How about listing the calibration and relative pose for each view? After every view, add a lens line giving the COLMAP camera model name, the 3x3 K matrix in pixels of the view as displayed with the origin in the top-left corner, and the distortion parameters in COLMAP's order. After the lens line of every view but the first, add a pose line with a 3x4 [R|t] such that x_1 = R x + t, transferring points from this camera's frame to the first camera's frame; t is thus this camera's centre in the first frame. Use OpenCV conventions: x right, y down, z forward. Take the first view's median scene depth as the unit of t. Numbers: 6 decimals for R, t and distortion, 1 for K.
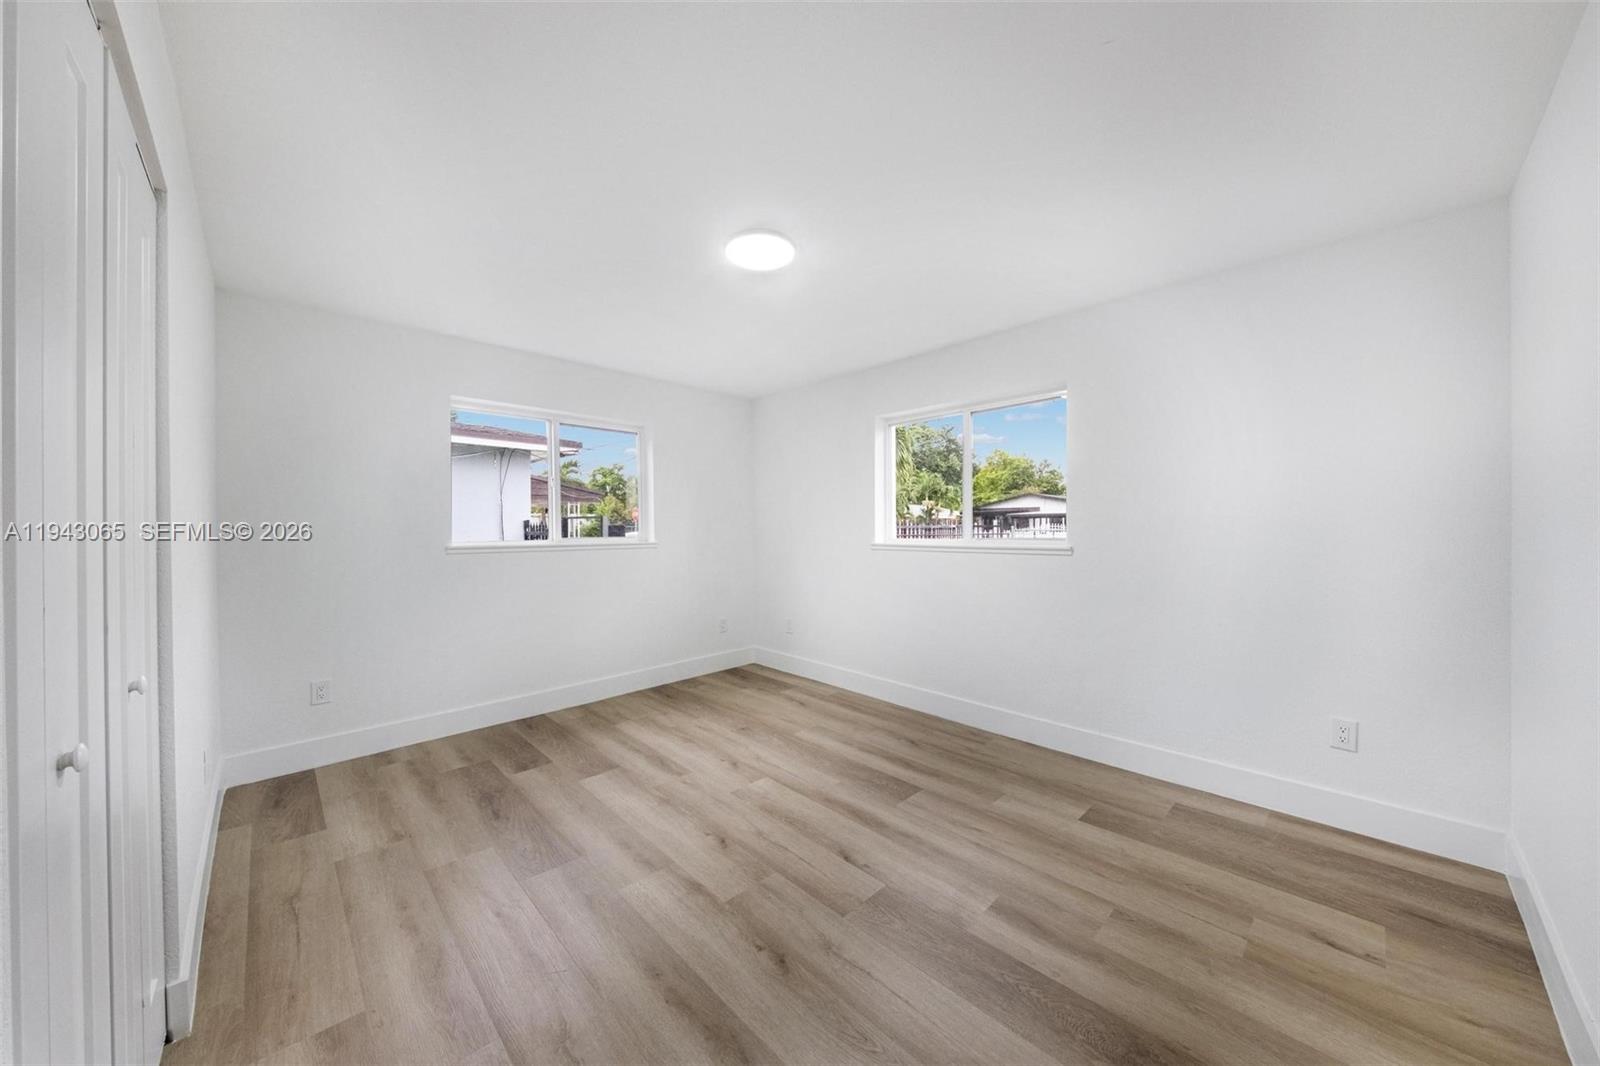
lens RADIAL K [[549.3, 0, 802.9], [0, 549.3, 522.0], [0, 0, 1]] dist [0.049522, -0.023811]
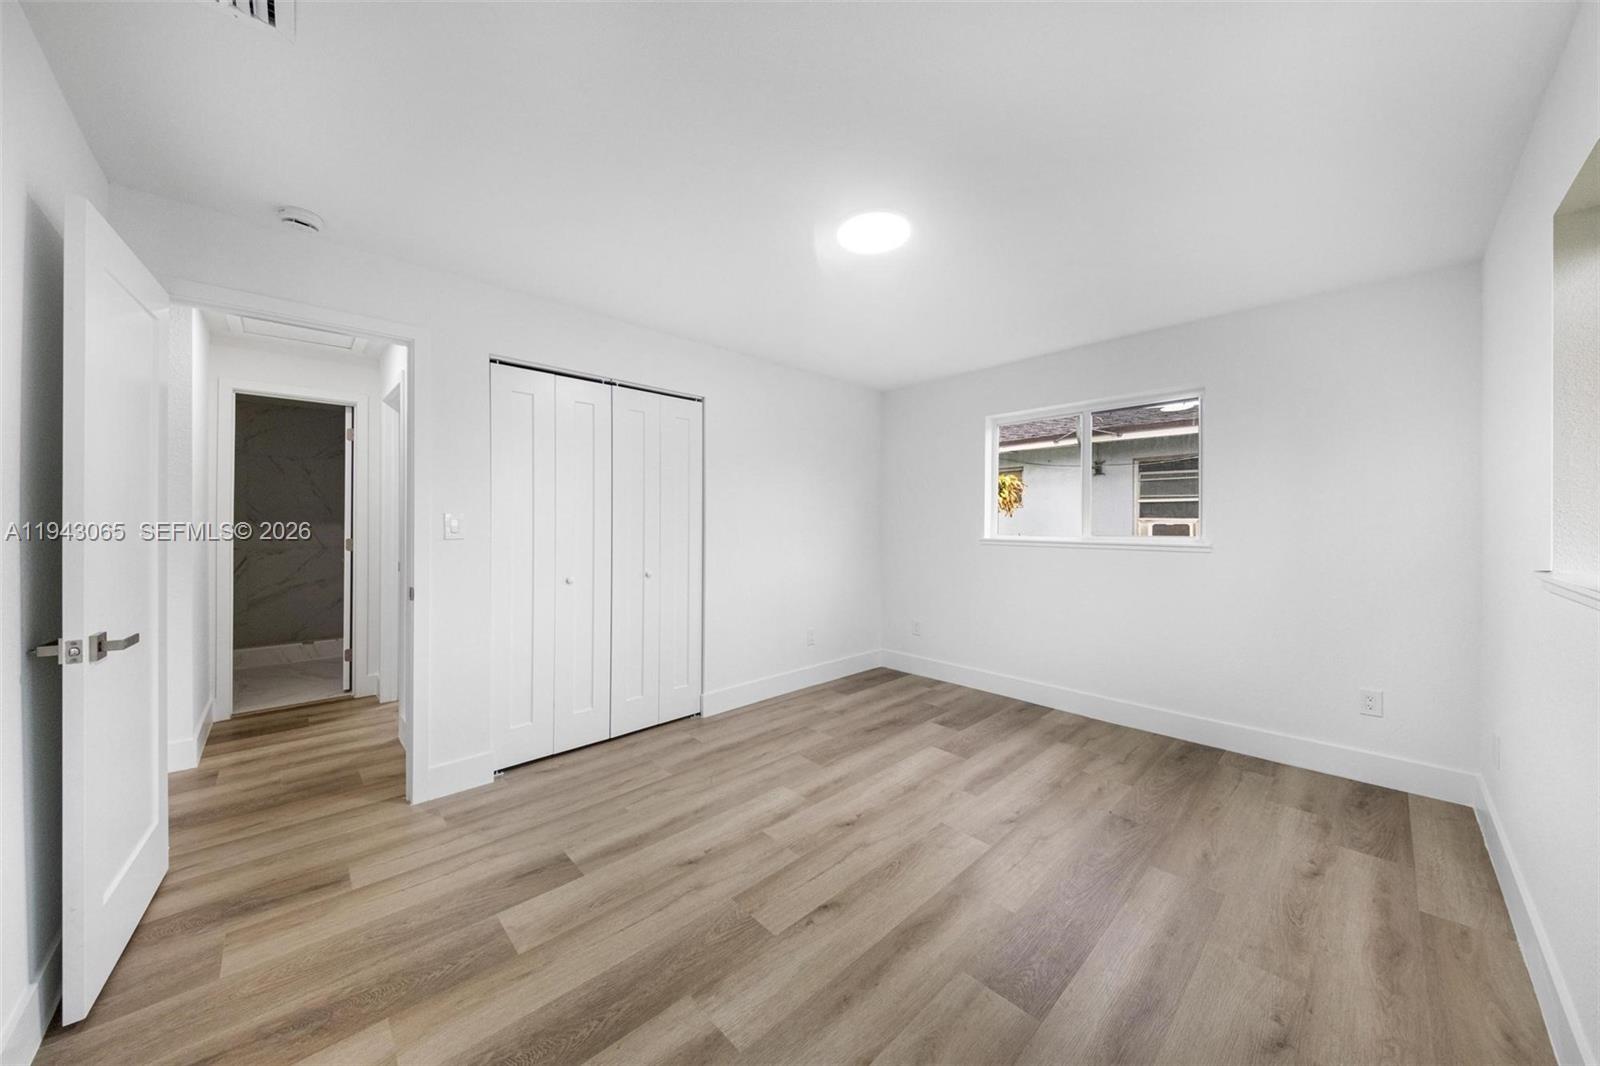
lens RADIAL K [[549.3, 0, 802.9], [0, 549.3, 522.0], [0, 0, 1]] dist [0.049522, -0.023811]
pose [[-0.020809, 0.003741, -0.999776, 0.683132], [0.006697, 0.999971, 0.003603, 0.001539], [0.999761, -0.006621, -0.020833, 0.715351]]
